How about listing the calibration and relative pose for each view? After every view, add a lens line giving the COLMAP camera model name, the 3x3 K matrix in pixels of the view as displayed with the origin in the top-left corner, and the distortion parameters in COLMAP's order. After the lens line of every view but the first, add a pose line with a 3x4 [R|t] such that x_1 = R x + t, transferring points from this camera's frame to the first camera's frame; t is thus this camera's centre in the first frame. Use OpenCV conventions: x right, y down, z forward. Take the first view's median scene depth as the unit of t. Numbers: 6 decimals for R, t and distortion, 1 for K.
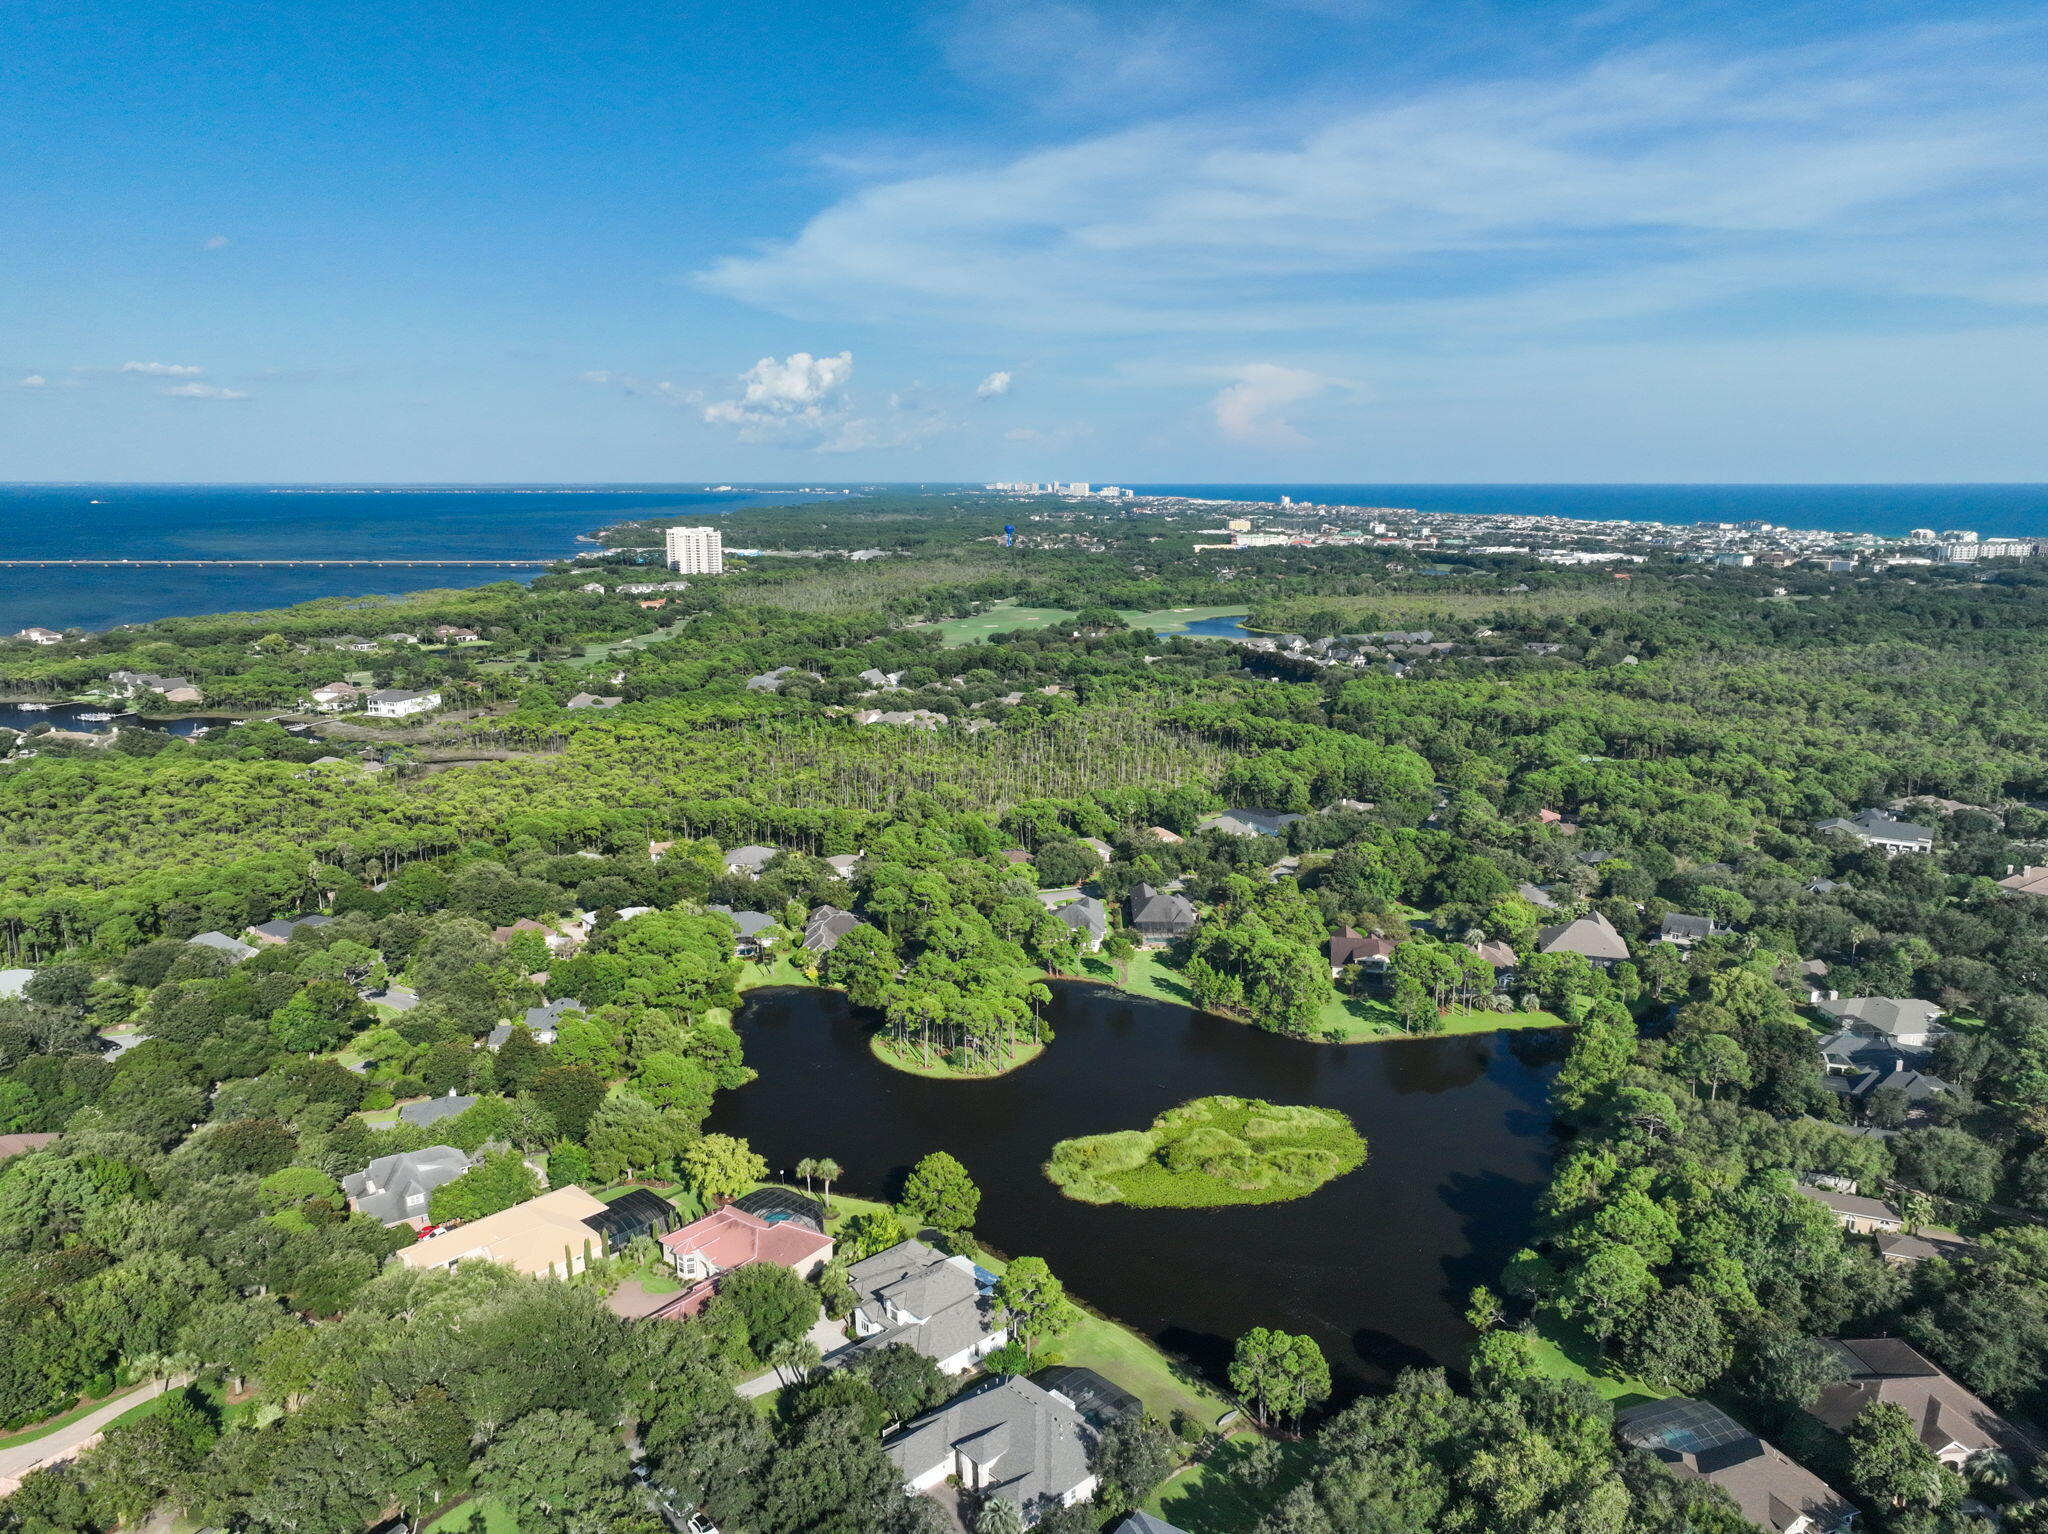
lens RADIAL K [[1507.5, 0, 1024.1], [0, 1507.5, 753.5], [0, 0, 1]] dist [-0.006278, 0.025536]
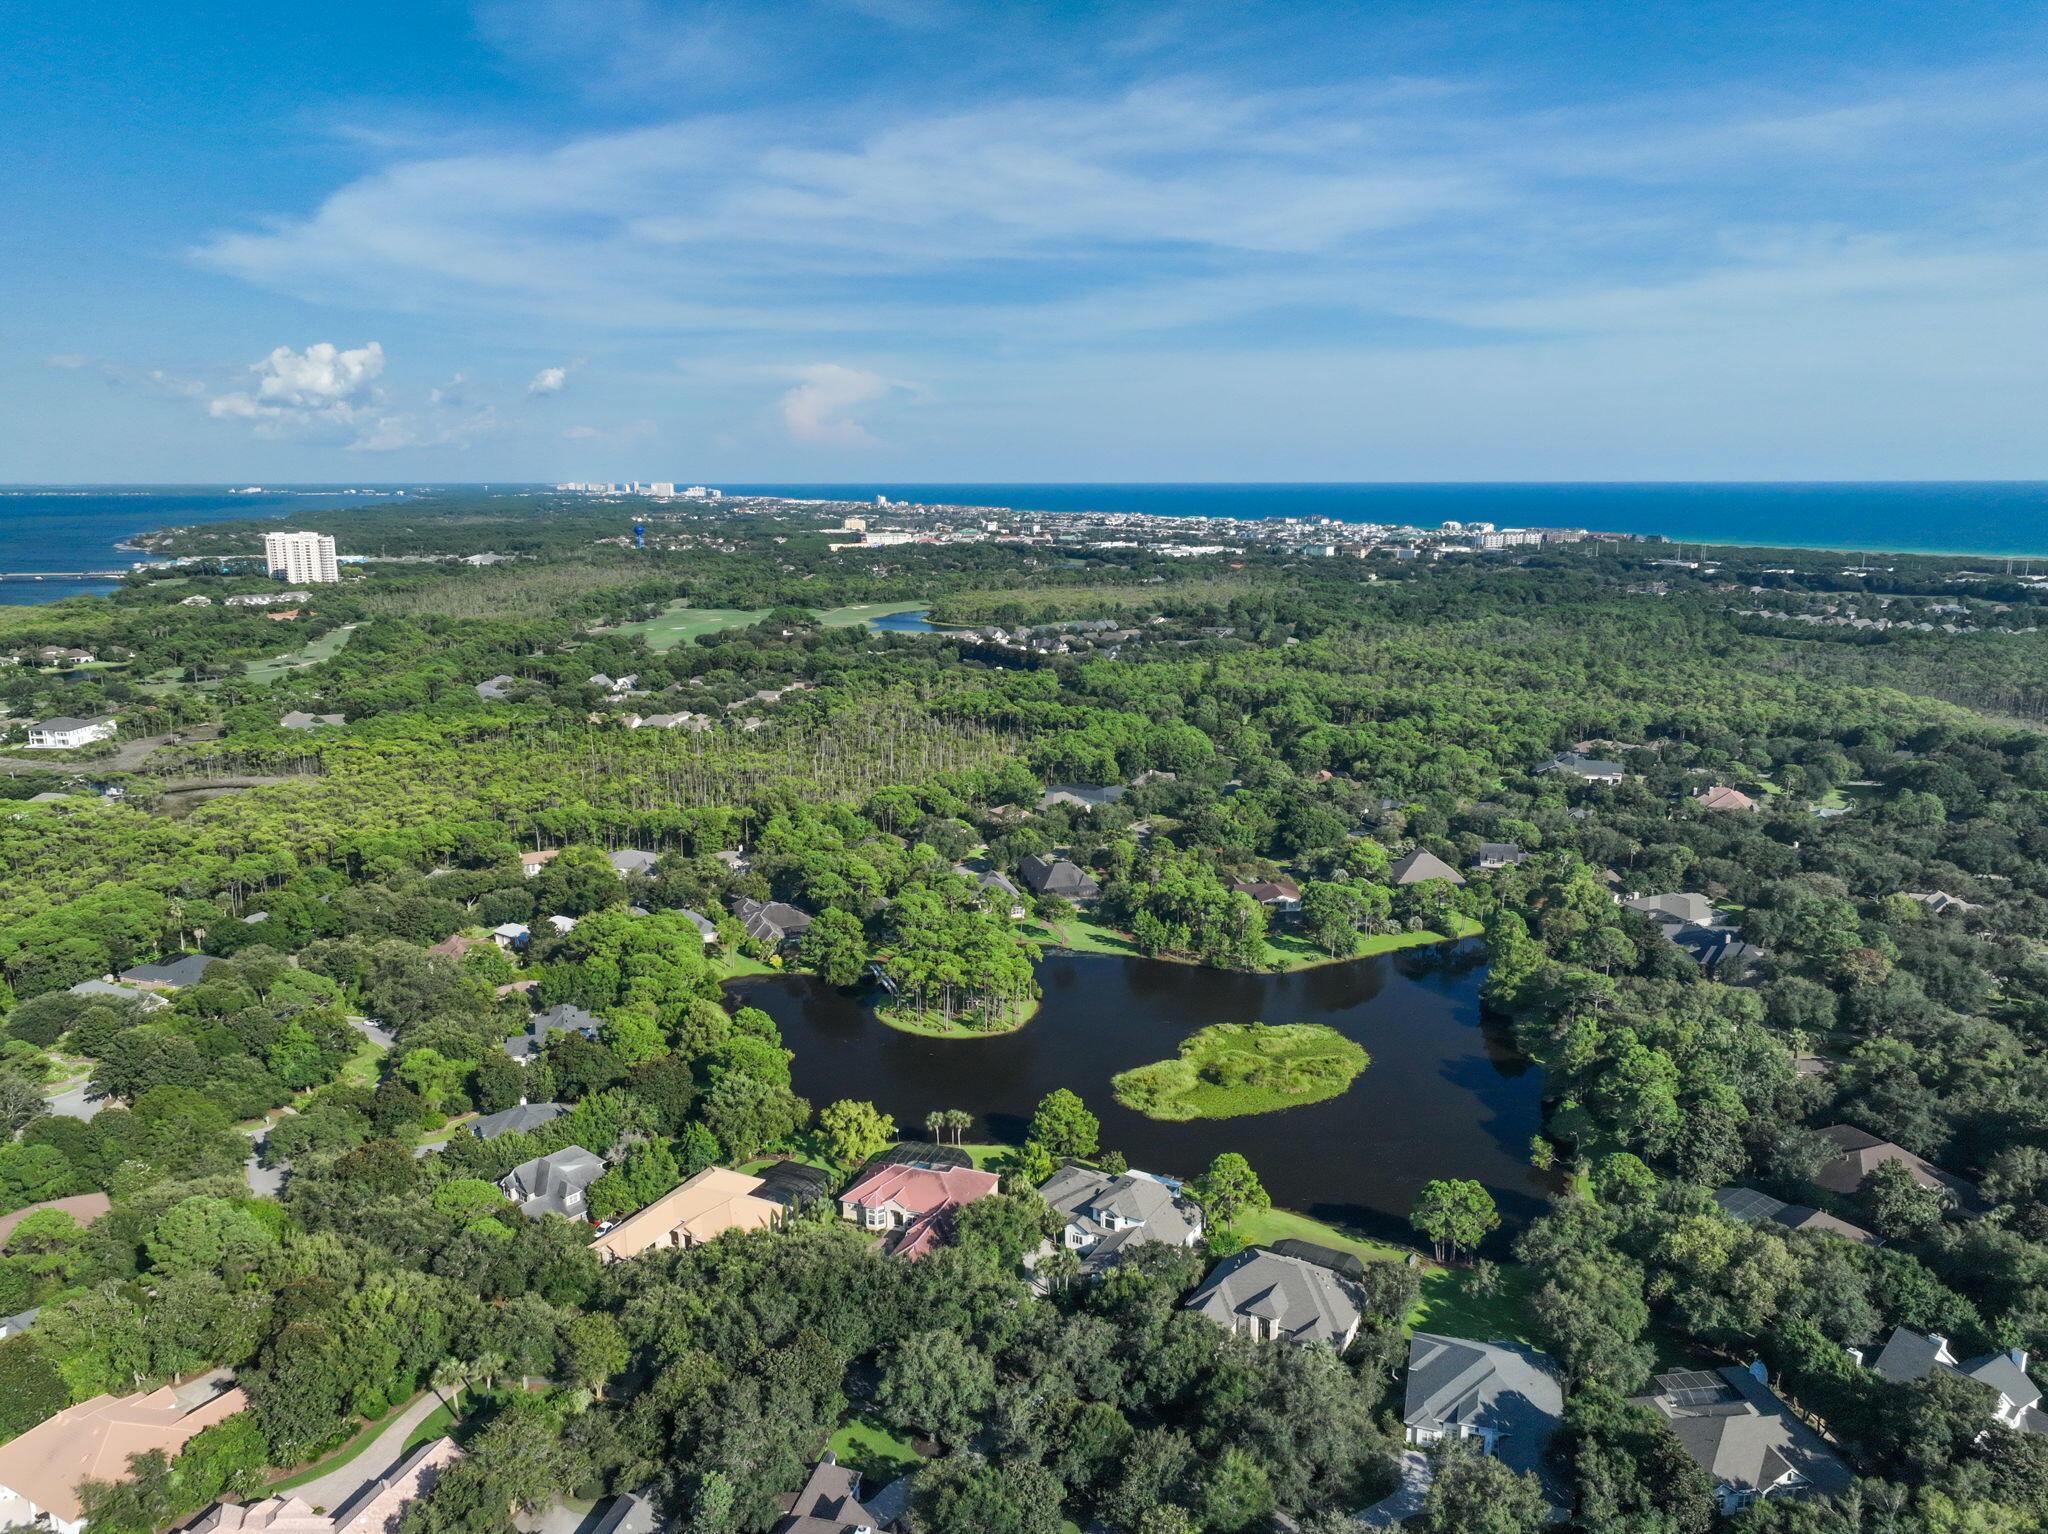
lens RADIAL K [[1507.5, 0, 1030.4], [0, 1507.5, 779.5], [0, 0, 1]] dist [-0.006278, 0.025536]
pose [[0.954372, -0.060263, 0.292476, -0.127364], [0.055447, 0.998155, 0.024736, 0.003342], [-0.293427, -0.007391, 0.955953, -0.014425]]
